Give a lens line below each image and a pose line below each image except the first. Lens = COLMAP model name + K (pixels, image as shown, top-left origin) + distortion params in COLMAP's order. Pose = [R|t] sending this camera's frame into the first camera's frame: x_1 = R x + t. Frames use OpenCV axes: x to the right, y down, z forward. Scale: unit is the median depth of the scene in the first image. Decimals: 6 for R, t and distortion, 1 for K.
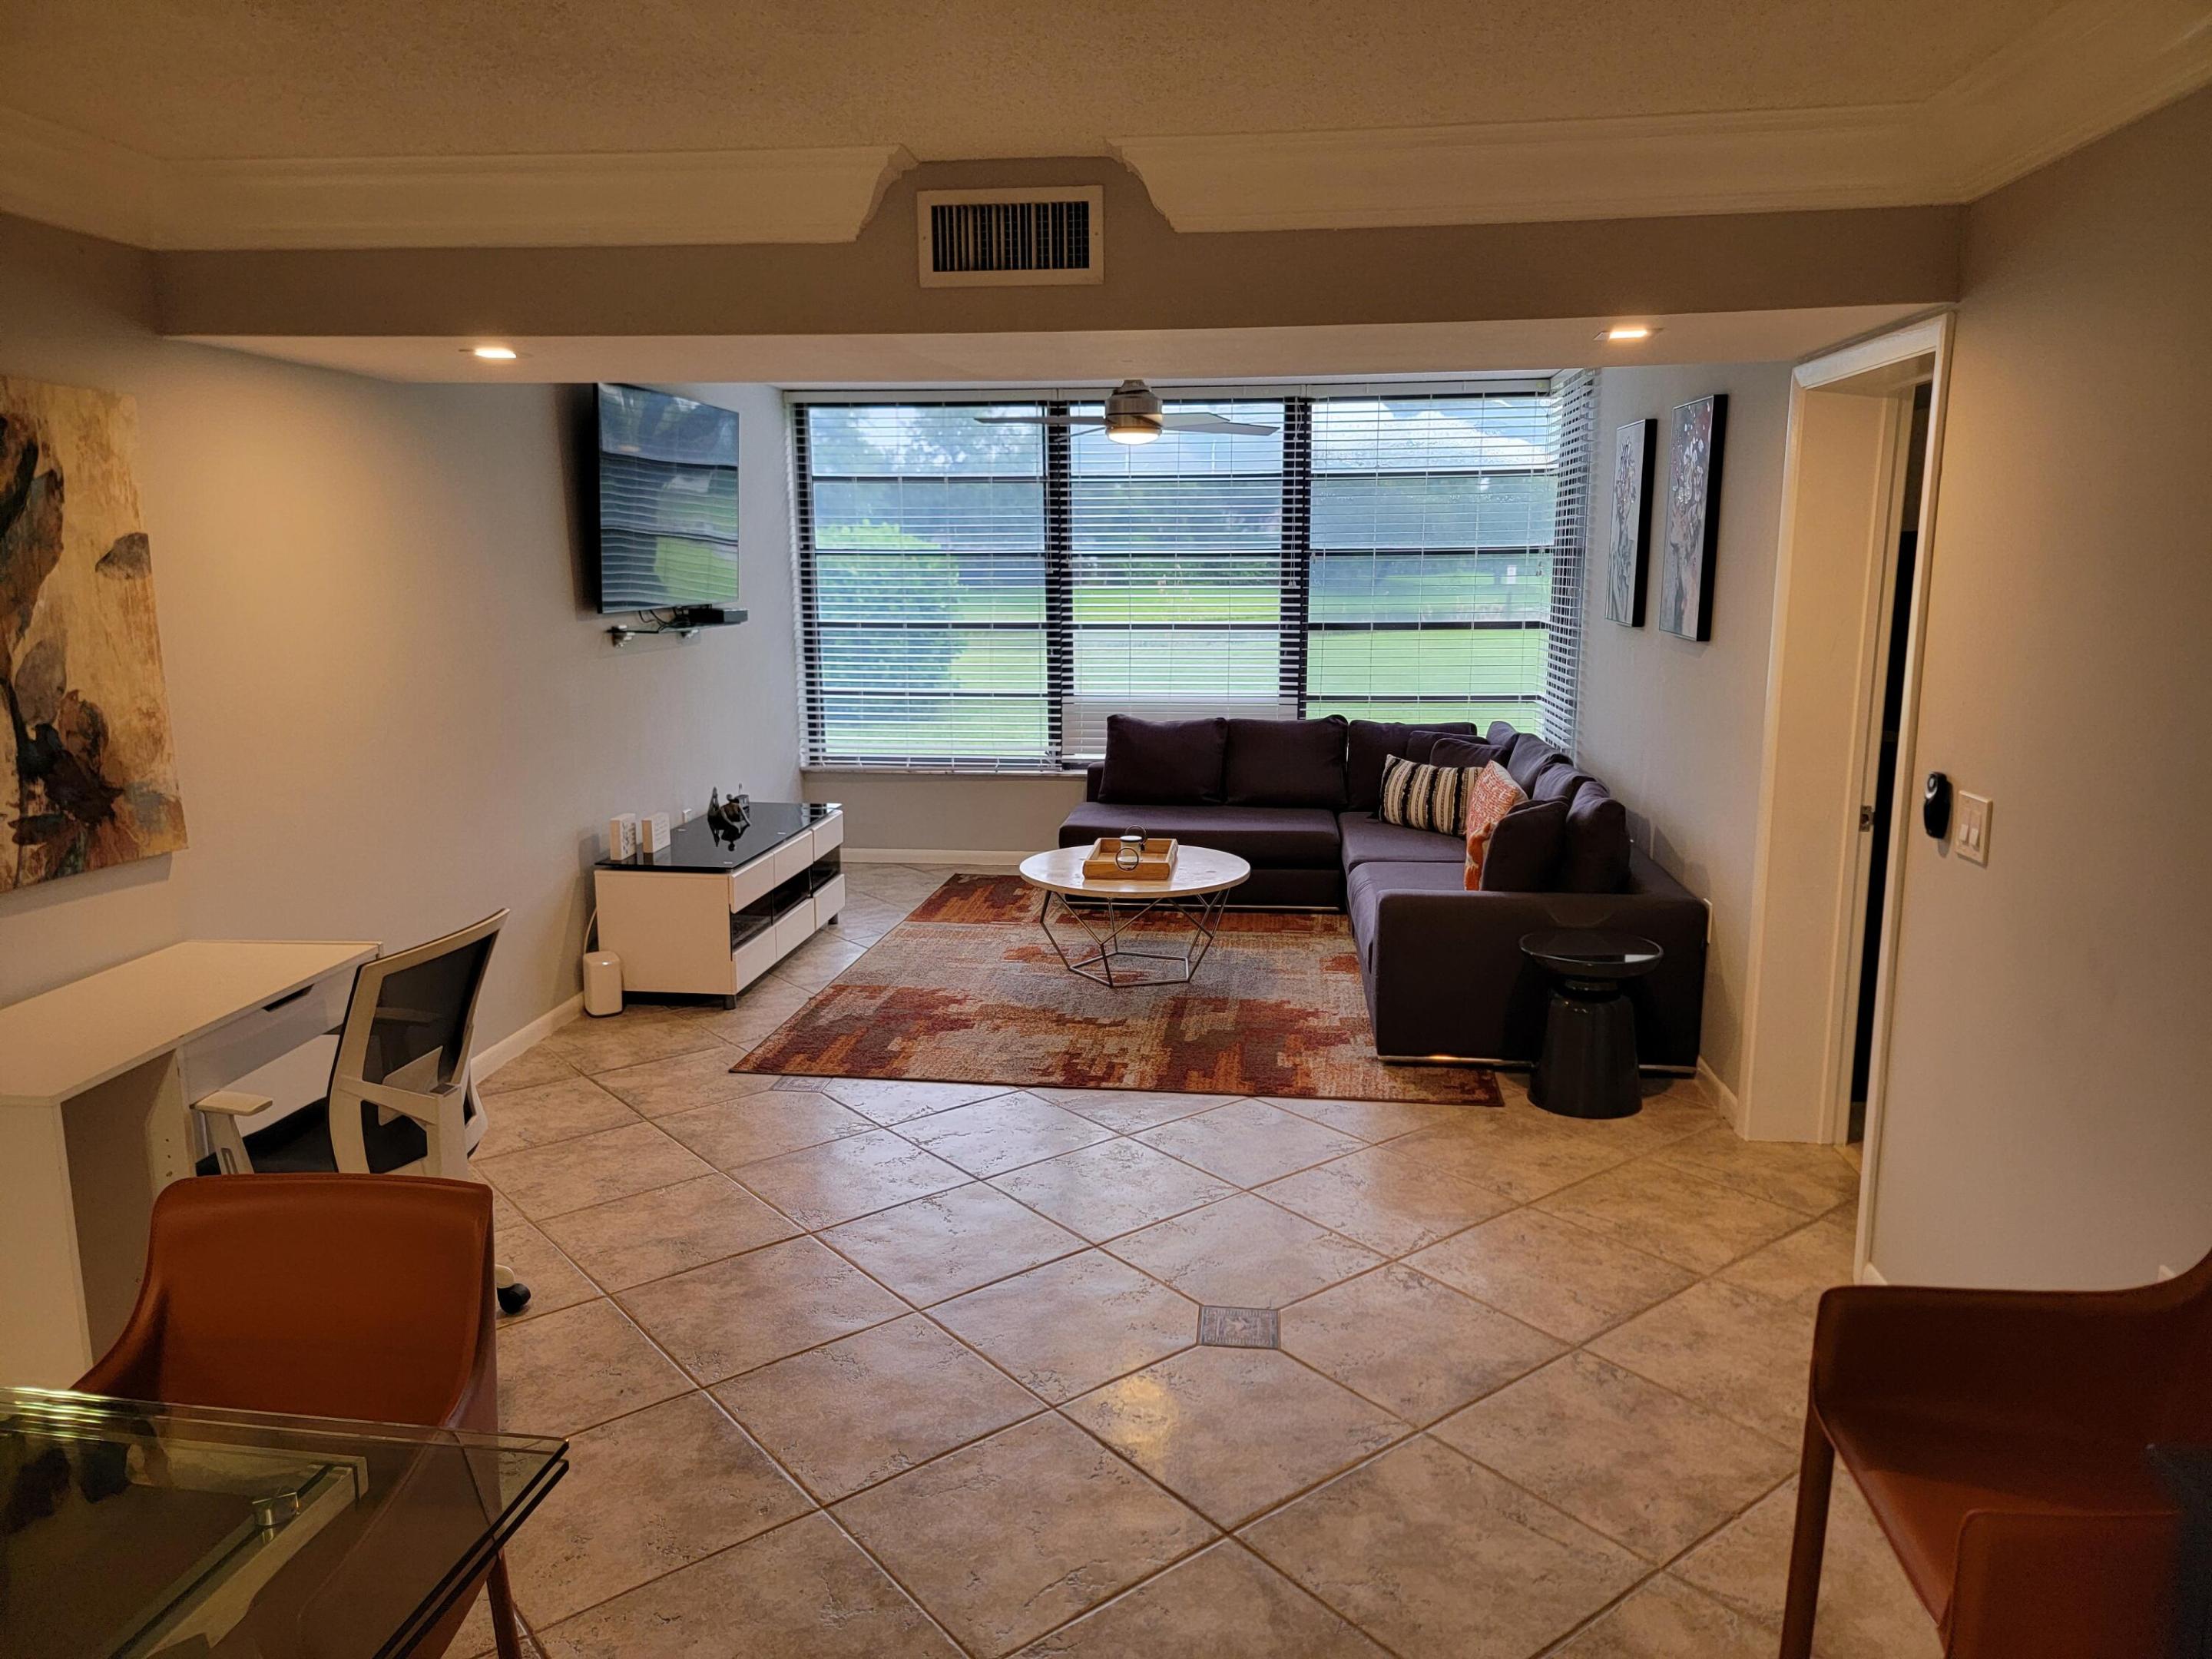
lens RADIAL K [[1532.4, 0, 1110.2], [0, 1532.4, 833.2], [0, 0, 1]] dist [0.078720, -0.065528]
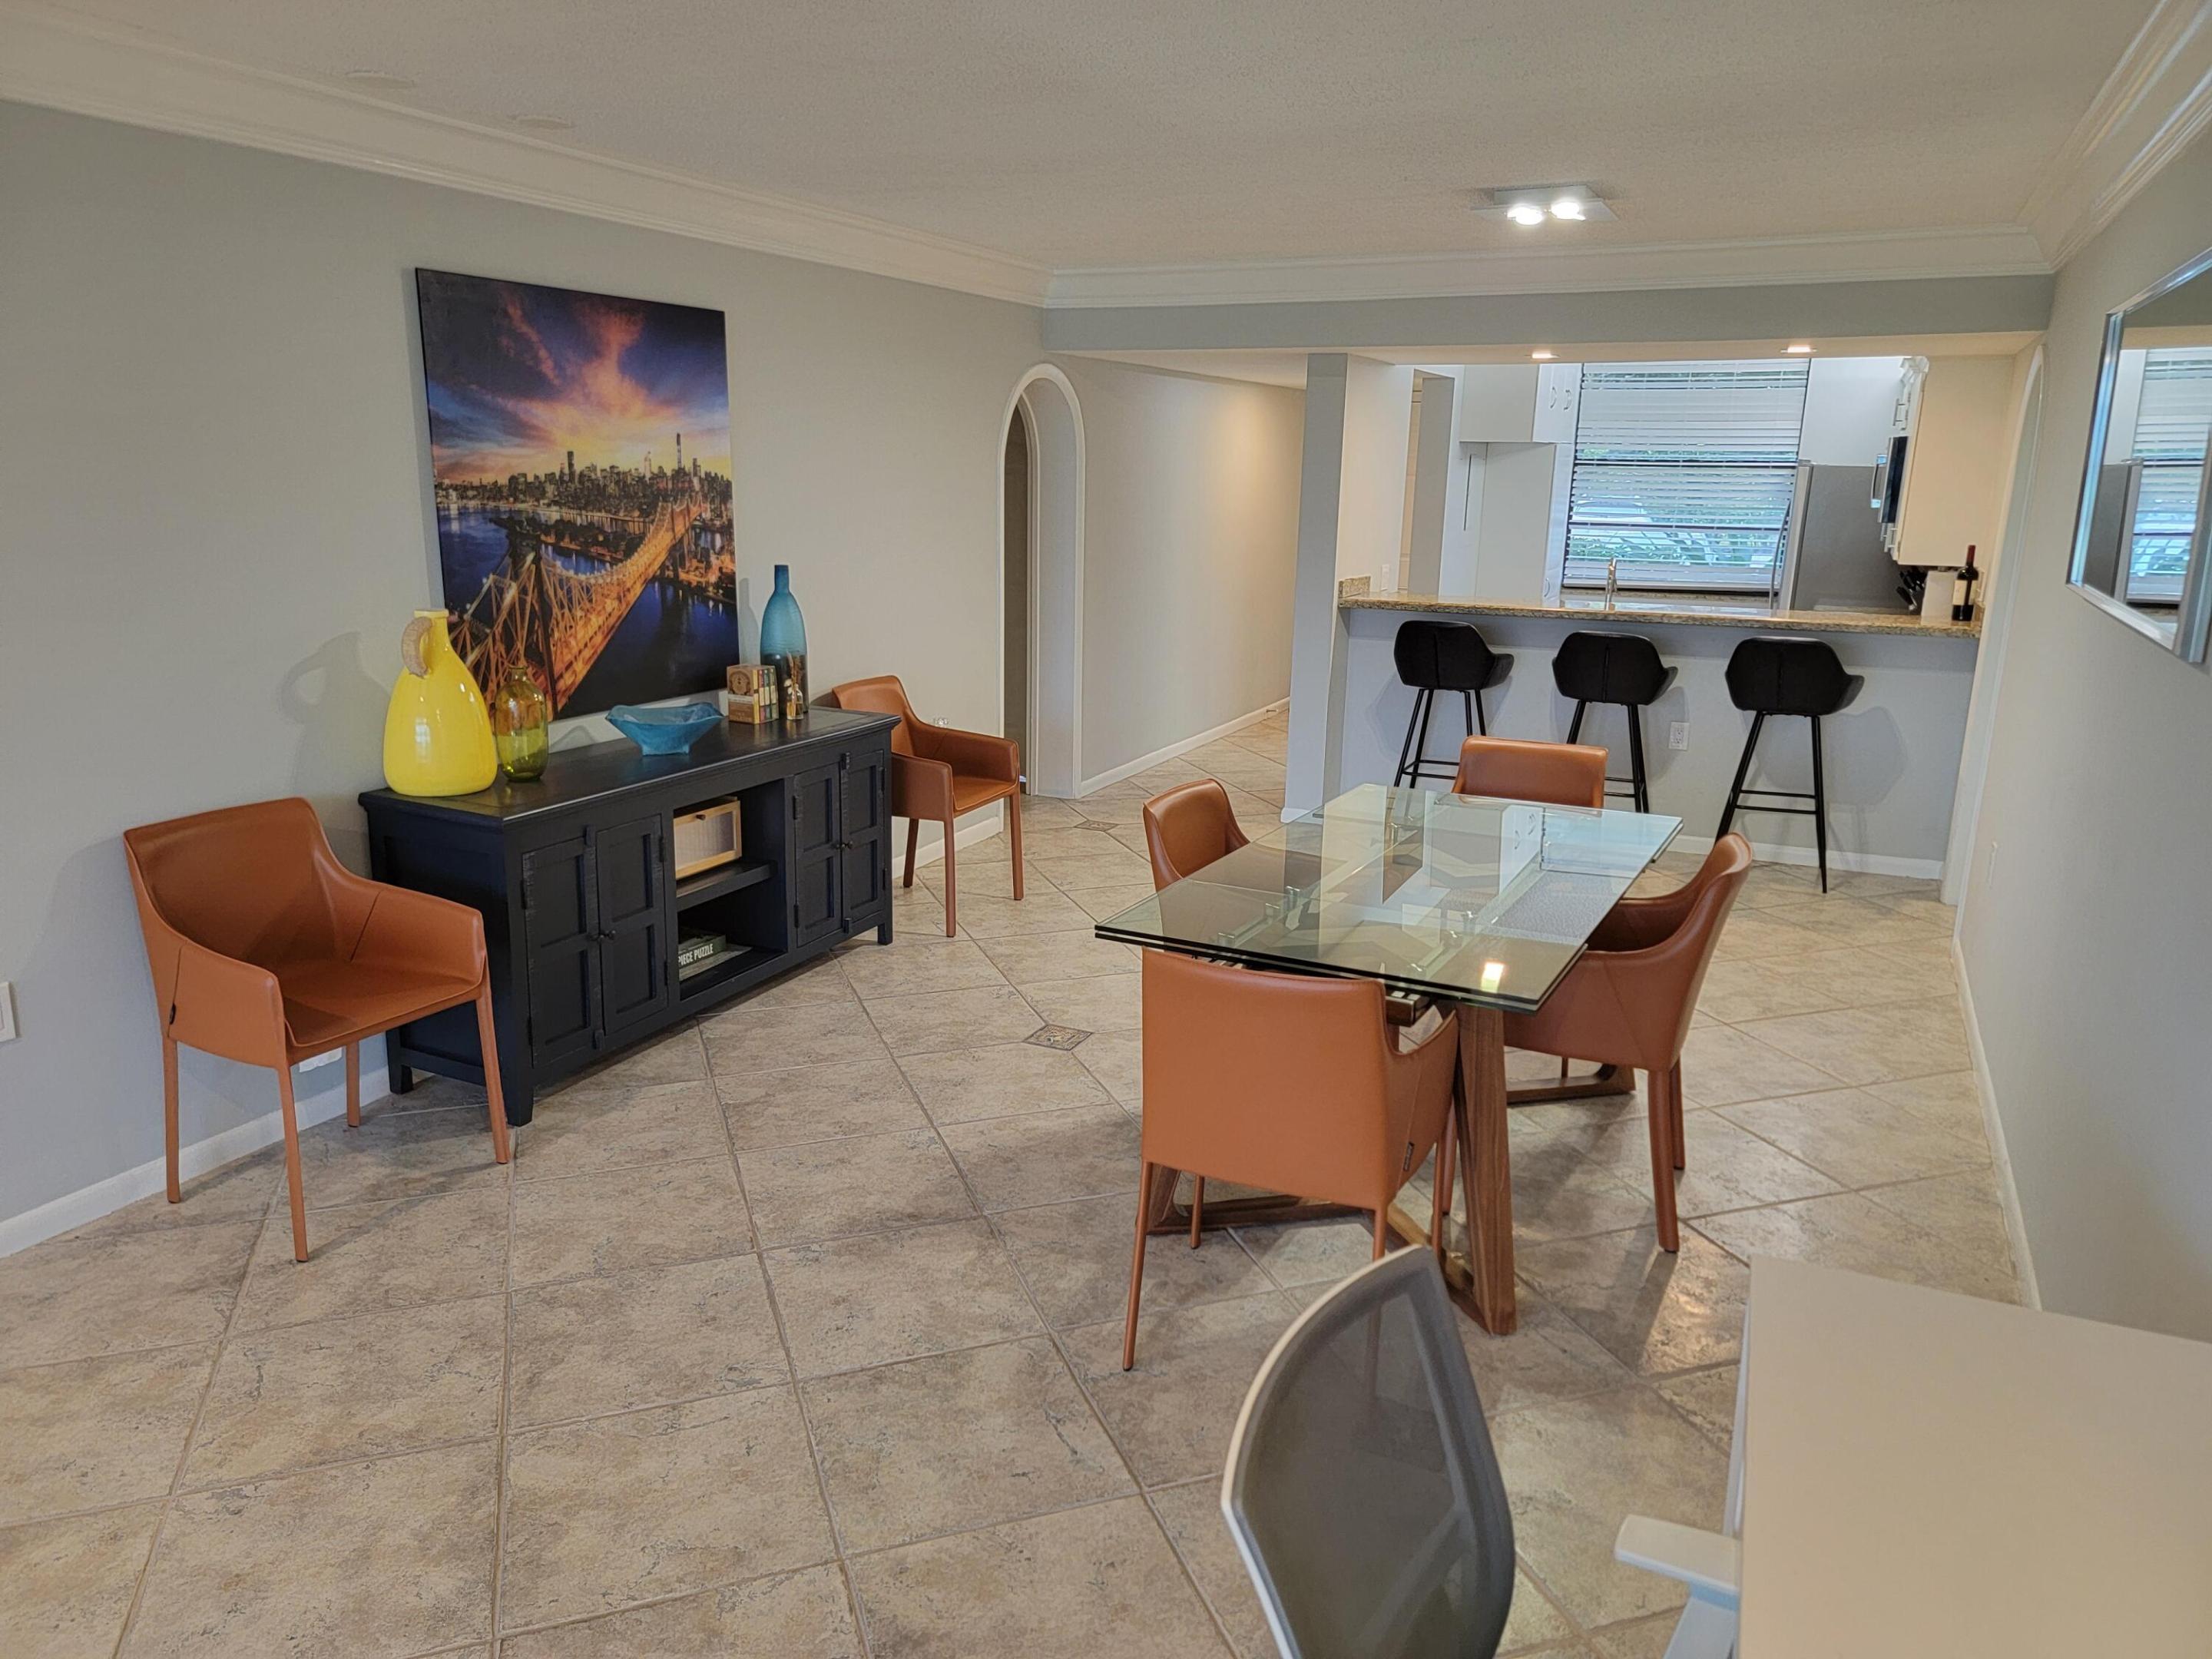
lens RADIAL K [[1534.7, 0, 1136.5], [0, 1534.7, 844.0], [0, 0, 1]] dist [0.055867, -0.056461]
pose [[-0.951478, -0.095323, 0.292580, -0.258066], [0.033397, 0.913203, 0.406134, -0.136522], [-0.305899, 0.396199, -0.865709, 0.705314]]
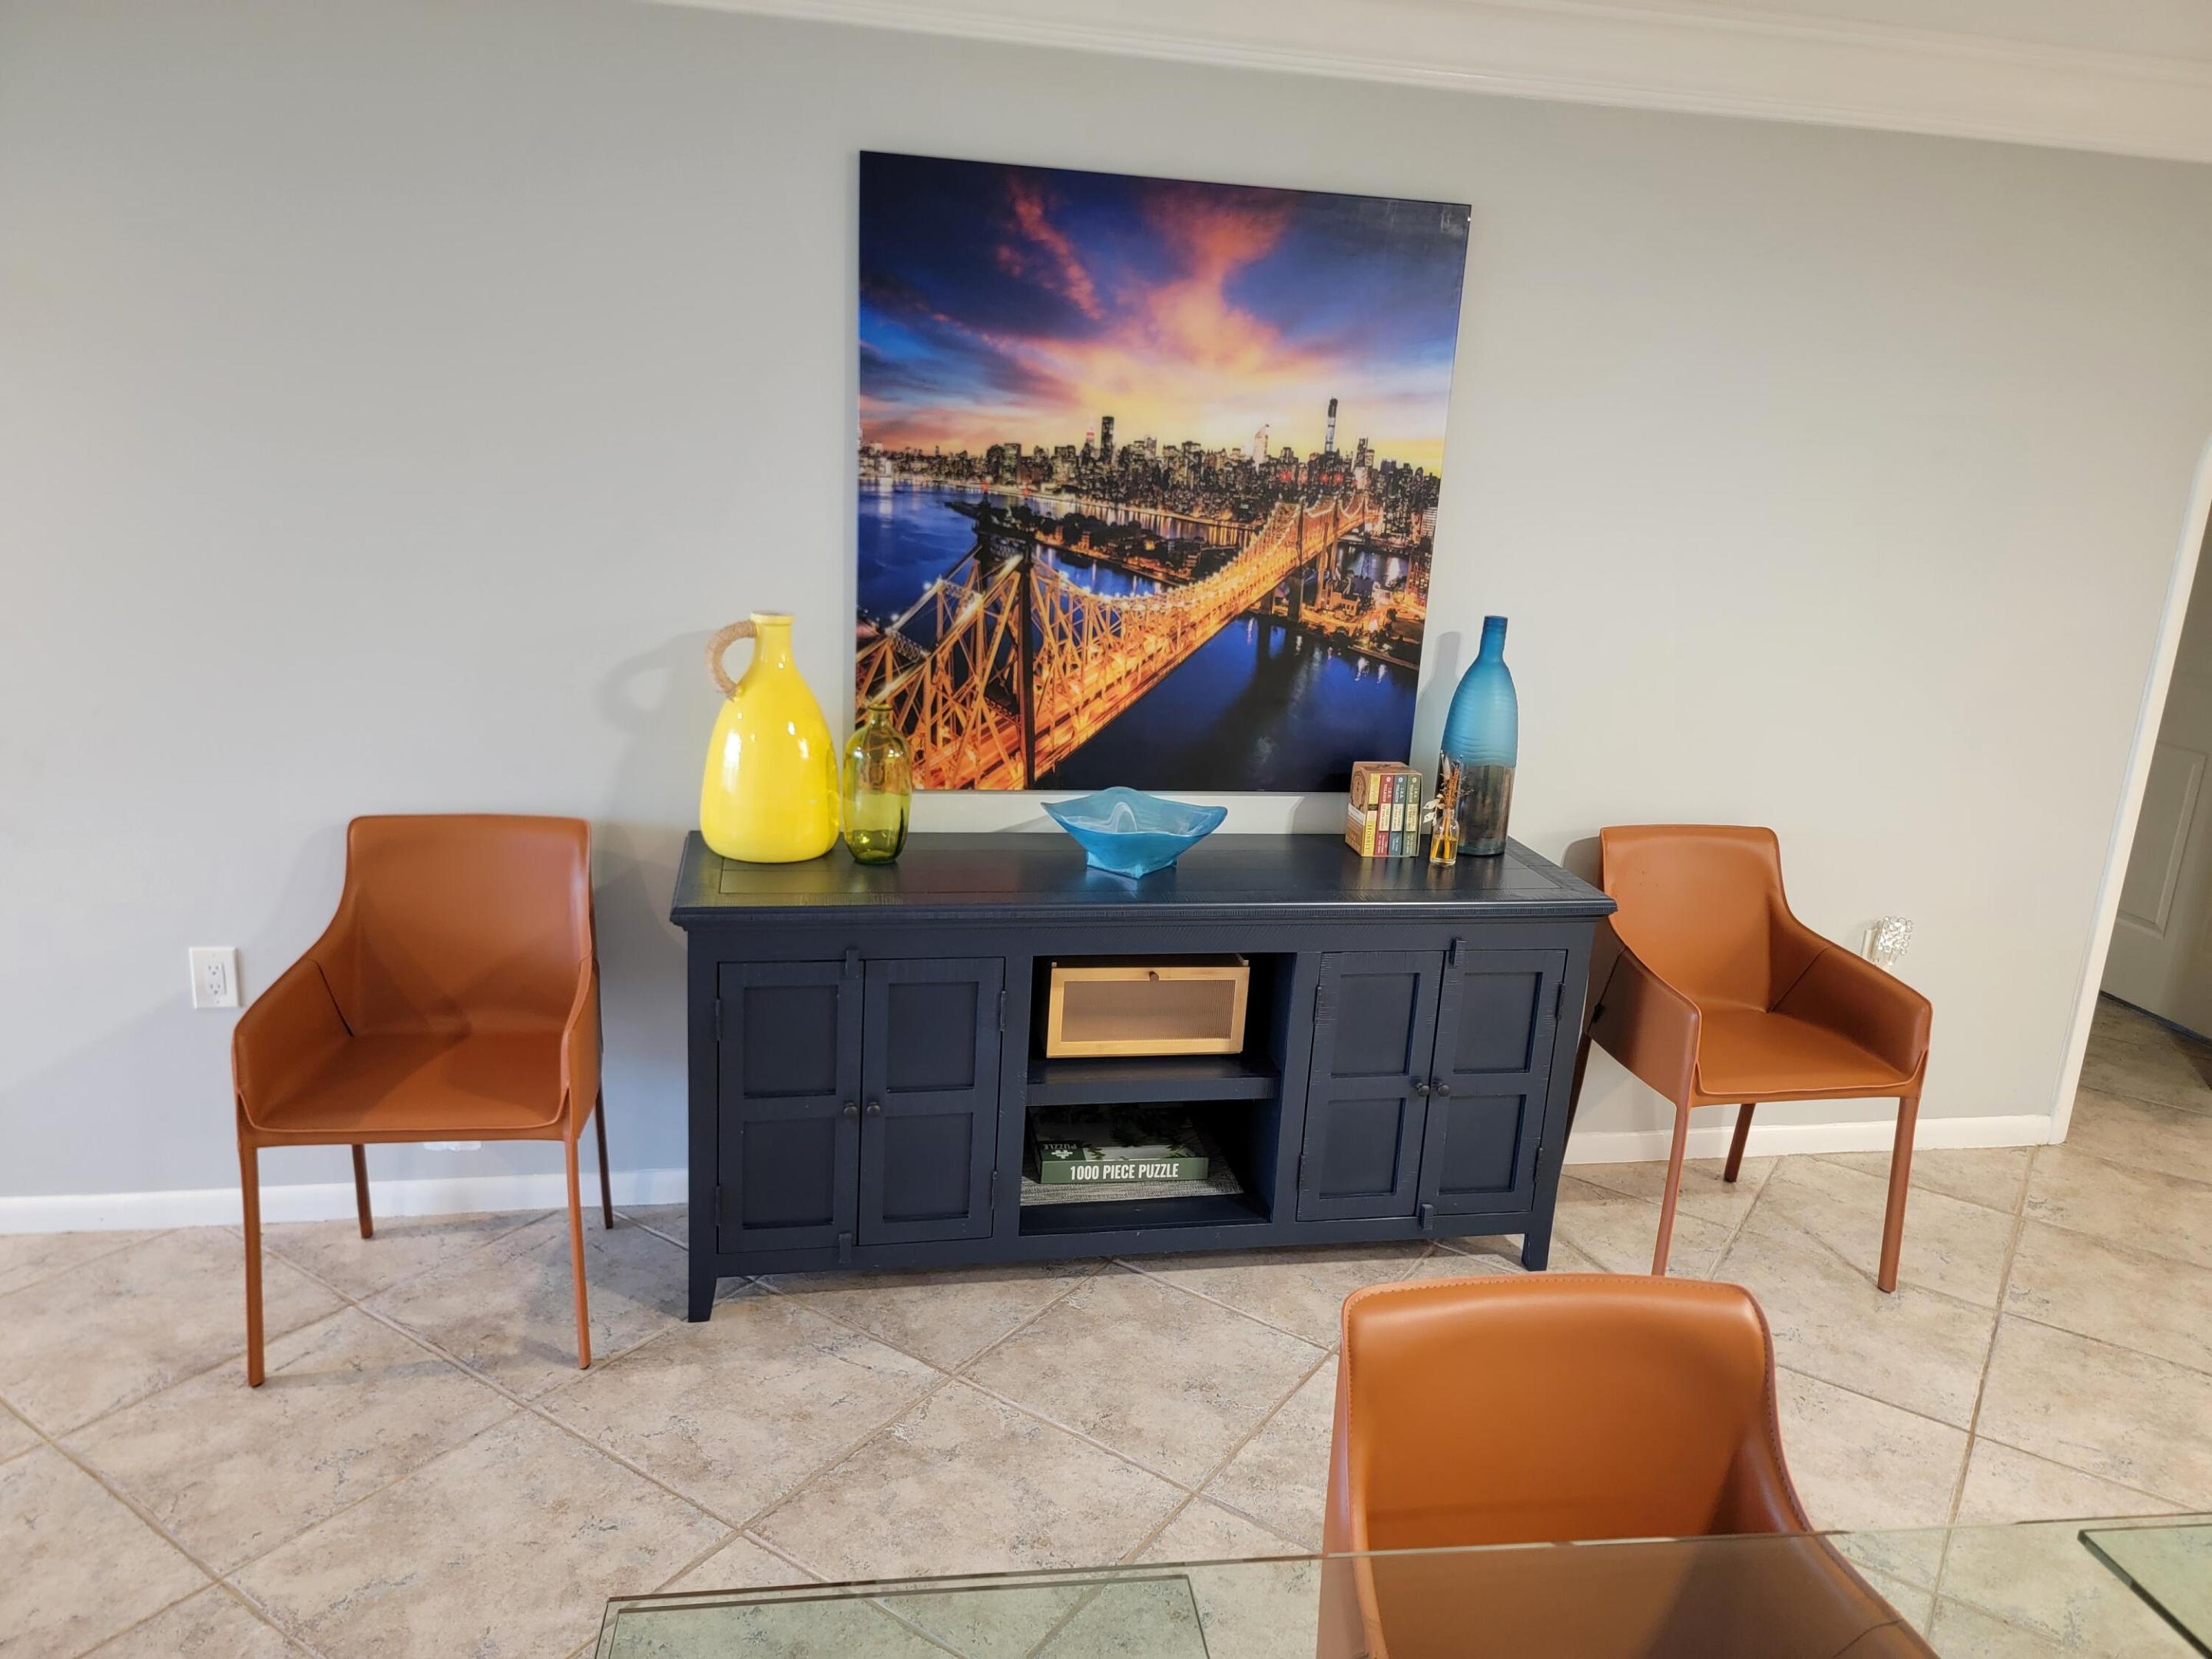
lens RADIAL K [[1532.4, 0, 1110.2], [0, 1532.4, 833.2], [0, 0, 1]] dist [0.078720, -0.065528]
pose [[-0.301009, -0.249722, 0.920344, -0.268435], [0.116359, 0.948275, 0.295357, -0.037556], [-0.946496, 0.195995, -0.256382, 0.236848]]
